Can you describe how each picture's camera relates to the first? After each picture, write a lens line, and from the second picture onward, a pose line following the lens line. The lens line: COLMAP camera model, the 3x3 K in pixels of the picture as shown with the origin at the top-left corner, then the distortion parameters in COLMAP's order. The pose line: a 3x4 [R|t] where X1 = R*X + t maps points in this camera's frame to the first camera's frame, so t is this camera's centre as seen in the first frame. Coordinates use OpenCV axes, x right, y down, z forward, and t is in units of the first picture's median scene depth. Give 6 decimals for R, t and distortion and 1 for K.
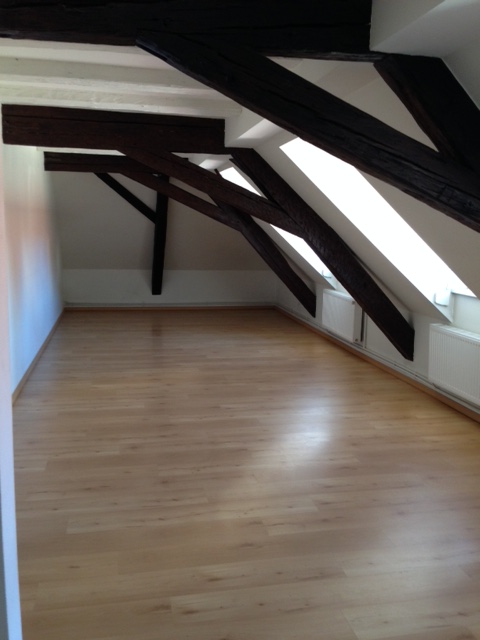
lens RADIAL K [[588.7, 0, 239.1], [0, 588.7, 321.4], [0, 0, 1]] dist [0.060475, 0.000000]
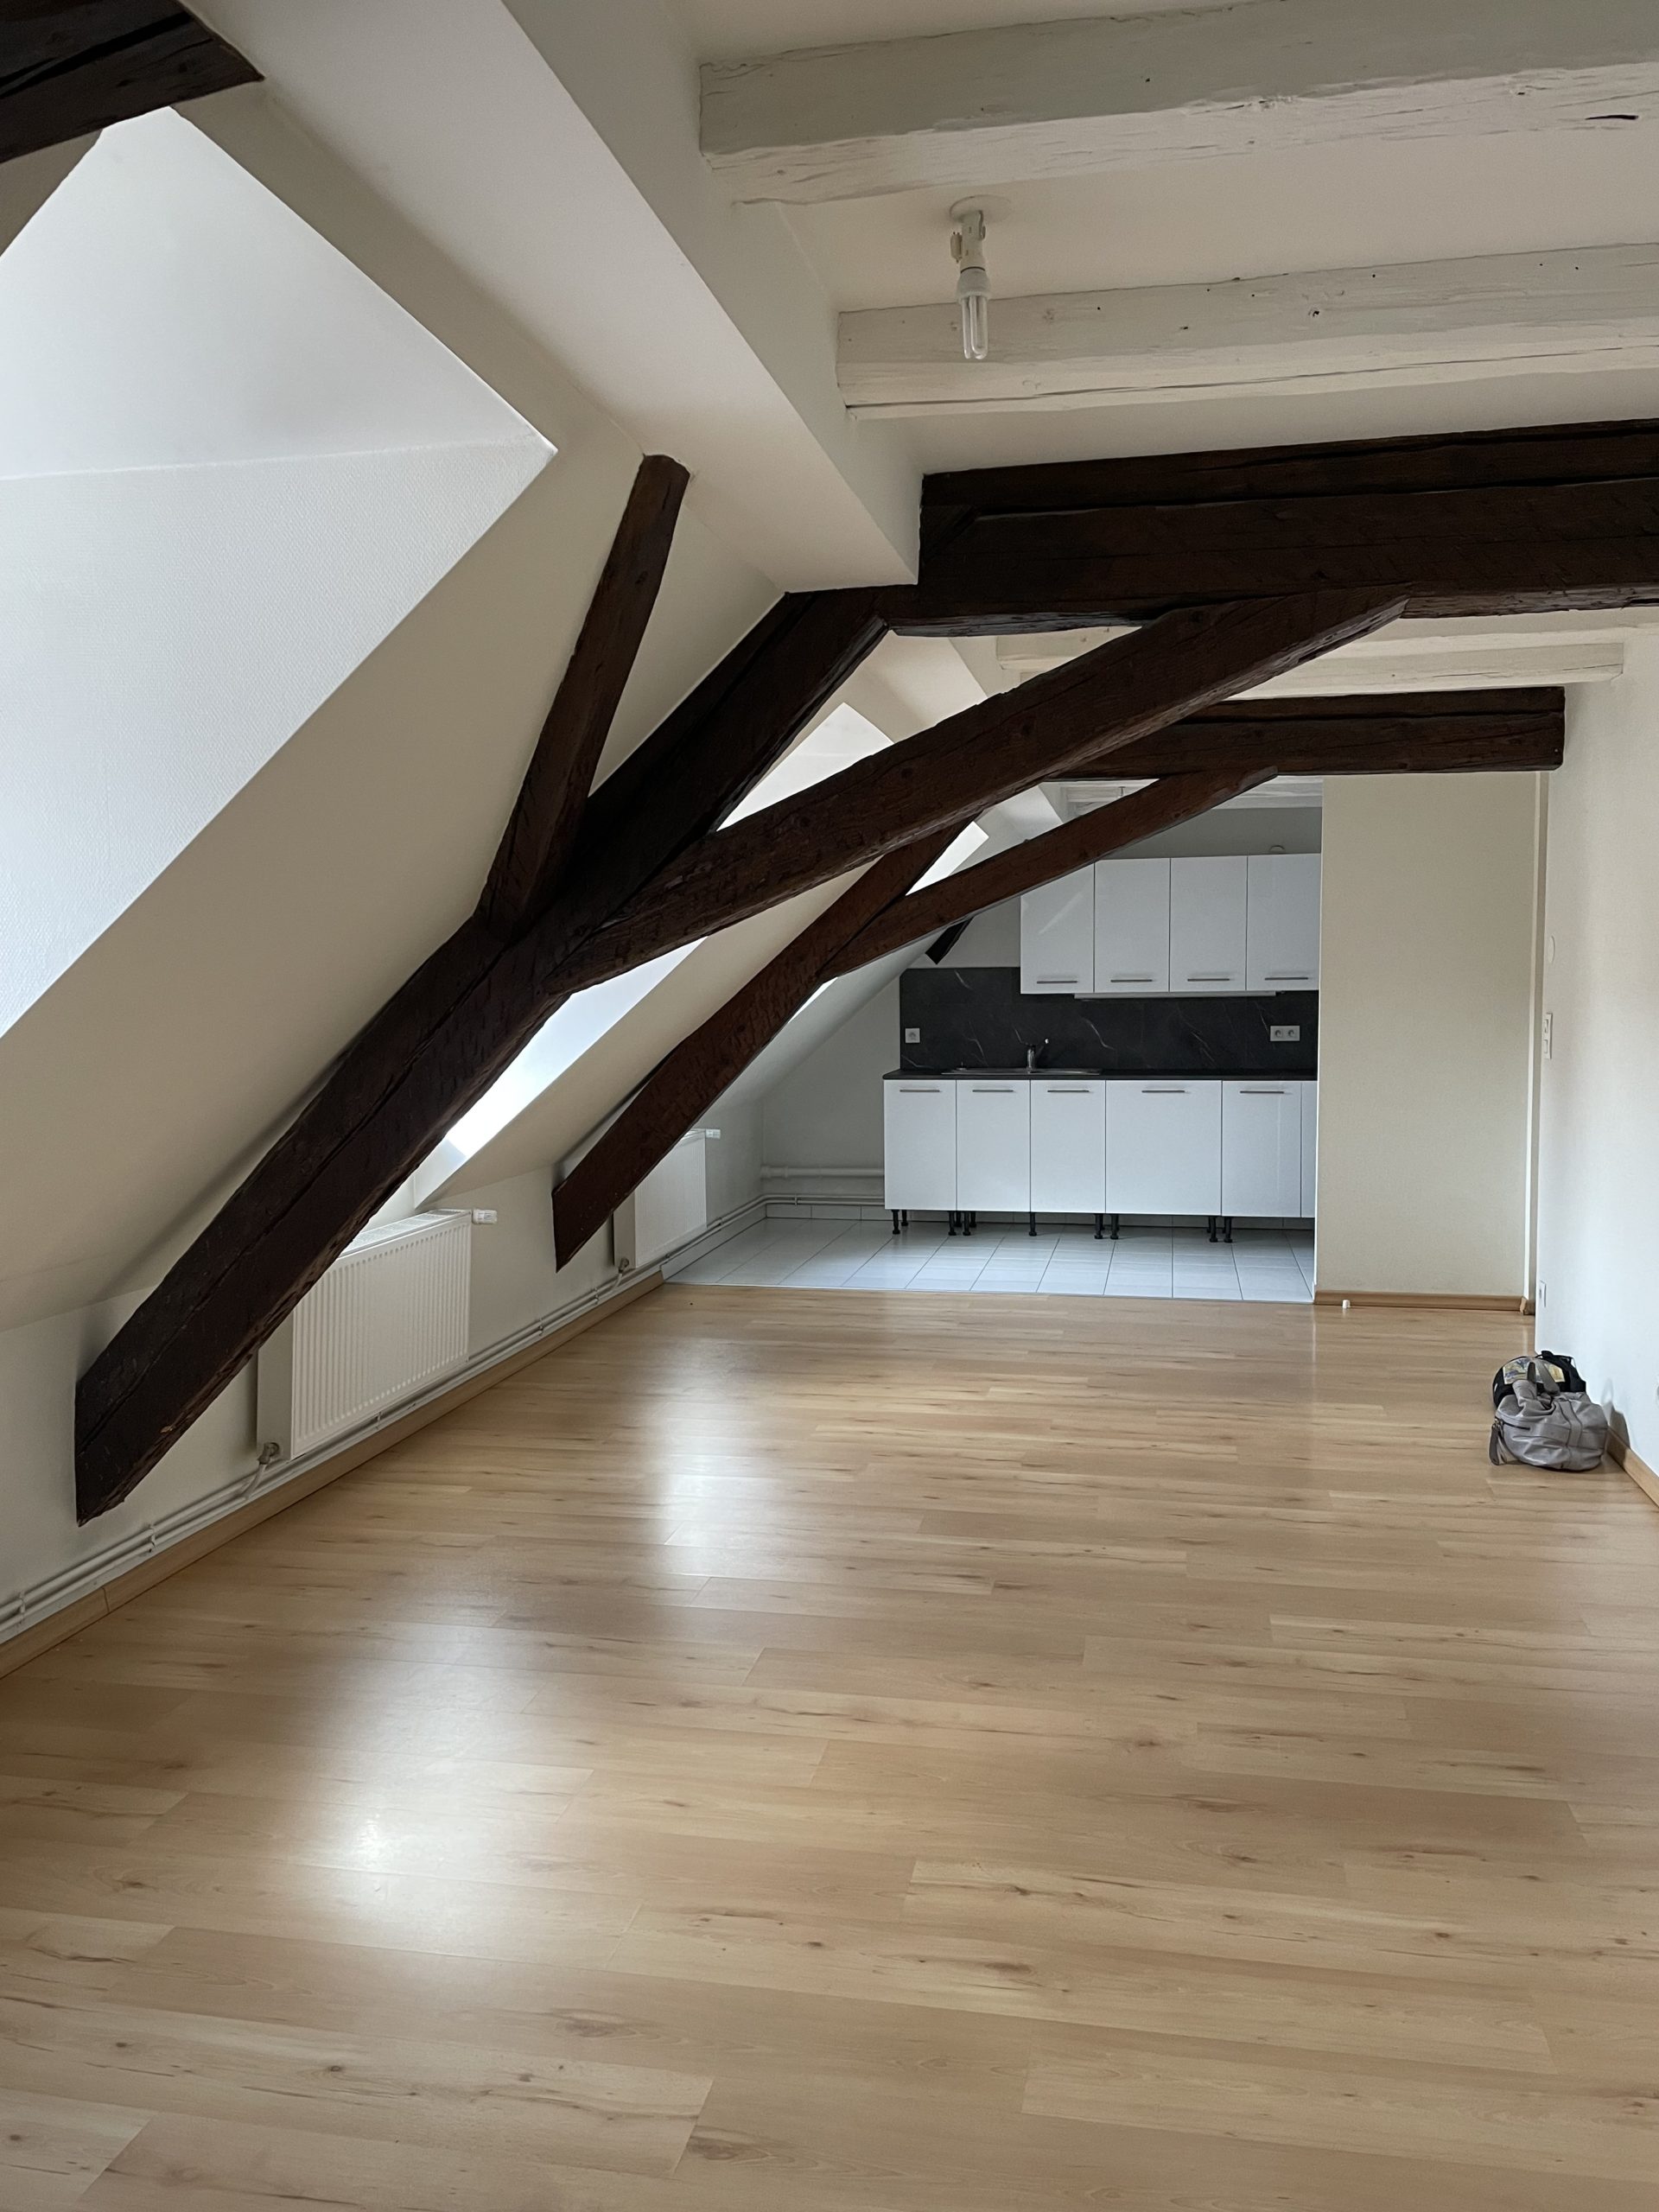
lens RADIAL K [[1691.3, 0, 832.5], [0, 1691.3, 1112.5], [0, 0, 1]] dist [0.076332, -0.070760]
pose [[-0.920453, -0.046062, 0.388129, -0.192368], [0.049931, 0.971038, 0.233651, -0.194181], [-0.387650, 0.234445, -0.891495, 1.231681]]
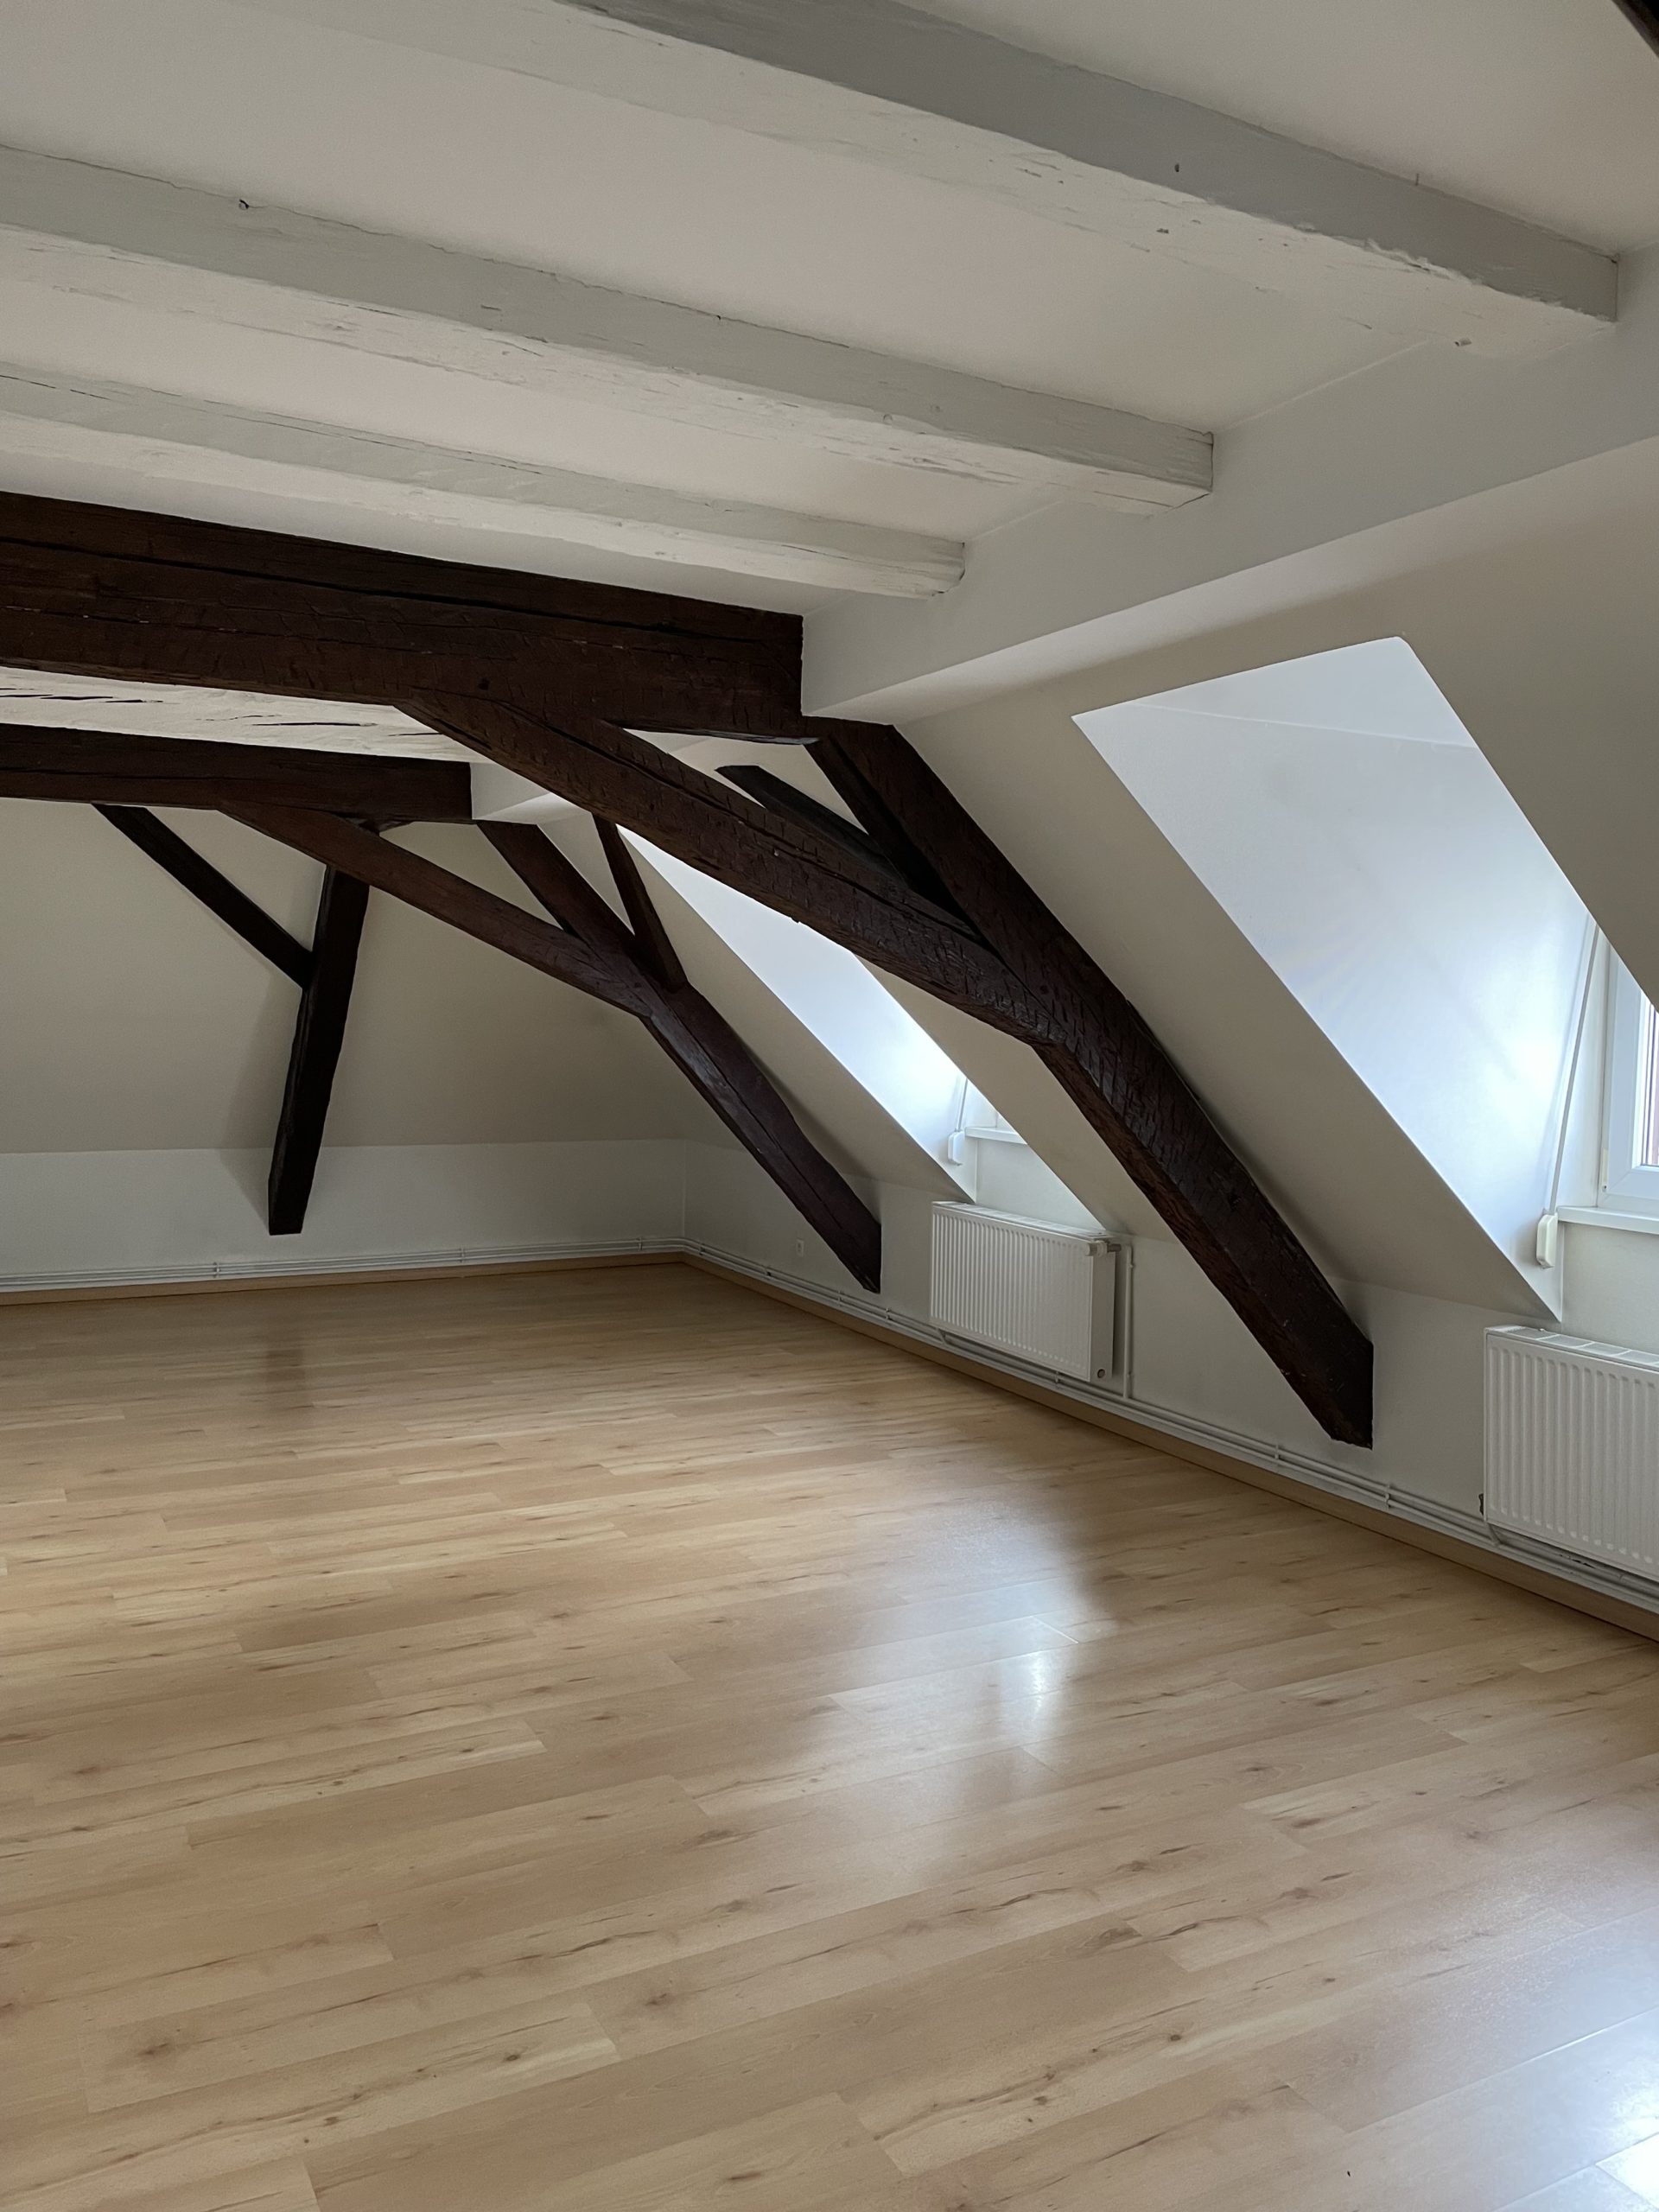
lens RADIAL K [[1691.3, 0, 847.0], [0, 1691.3, 1091.2], [0, 0, 1]] dist [0.076332, -0.070760]
pose [[0.958983, -0.015309, 0.283048, -0.168461], [0.044160, 0.994417, -0.095834, -0.034381], [-0.280001, 0.104403, 0.954306, 0.196467]]
